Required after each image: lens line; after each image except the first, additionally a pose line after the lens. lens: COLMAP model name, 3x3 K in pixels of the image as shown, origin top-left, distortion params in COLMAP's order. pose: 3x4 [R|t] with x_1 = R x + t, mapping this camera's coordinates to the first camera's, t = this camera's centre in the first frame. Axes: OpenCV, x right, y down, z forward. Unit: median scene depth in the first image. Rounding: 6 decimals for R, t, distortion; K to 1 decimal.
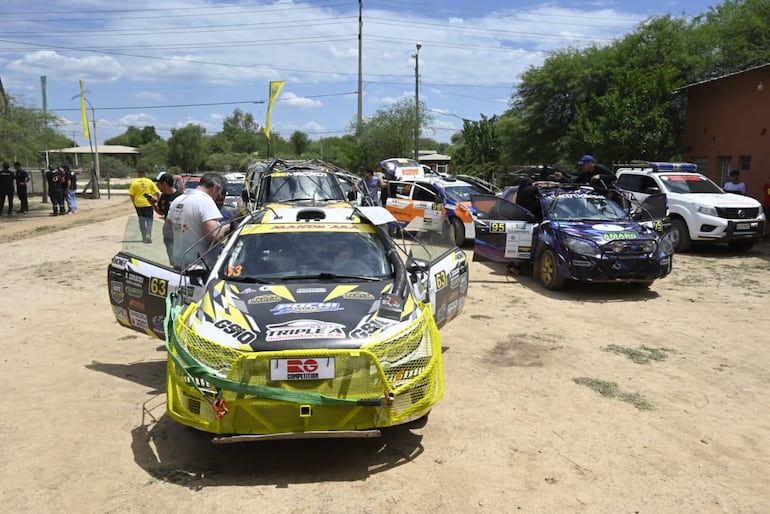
lens RADIAL K [[587.3, 0, 381.9], [0, 587.3, 256.9], [0, 0, 1]] dist [-0.000565, 0.004675]
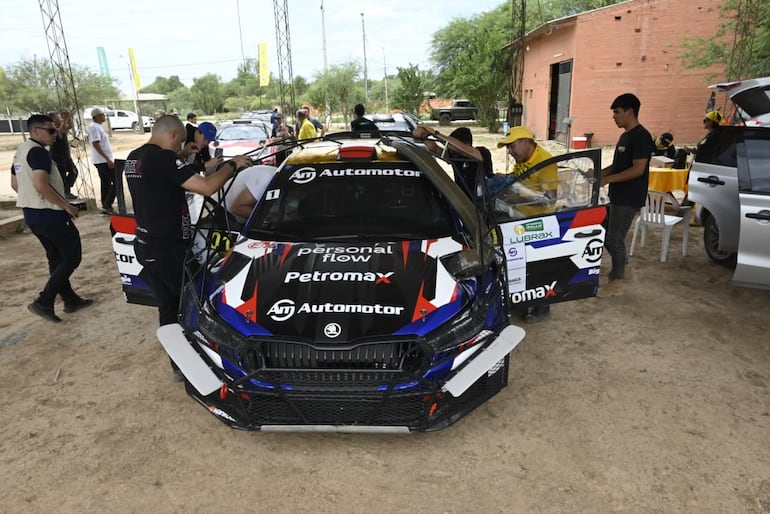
lens RADIAL K [[514.2, 0, 386.8], [0, 514.2, 257.8], [0, 0, 1]] dist [0.004925, -0.007835]
pose [[0.999332, -0.035310, -0.009467, 0.043766], [0.036285, 0.989600, 0.139195, 0.018140], [0.004453, -0.139446, 0.990220, -0.114778]]
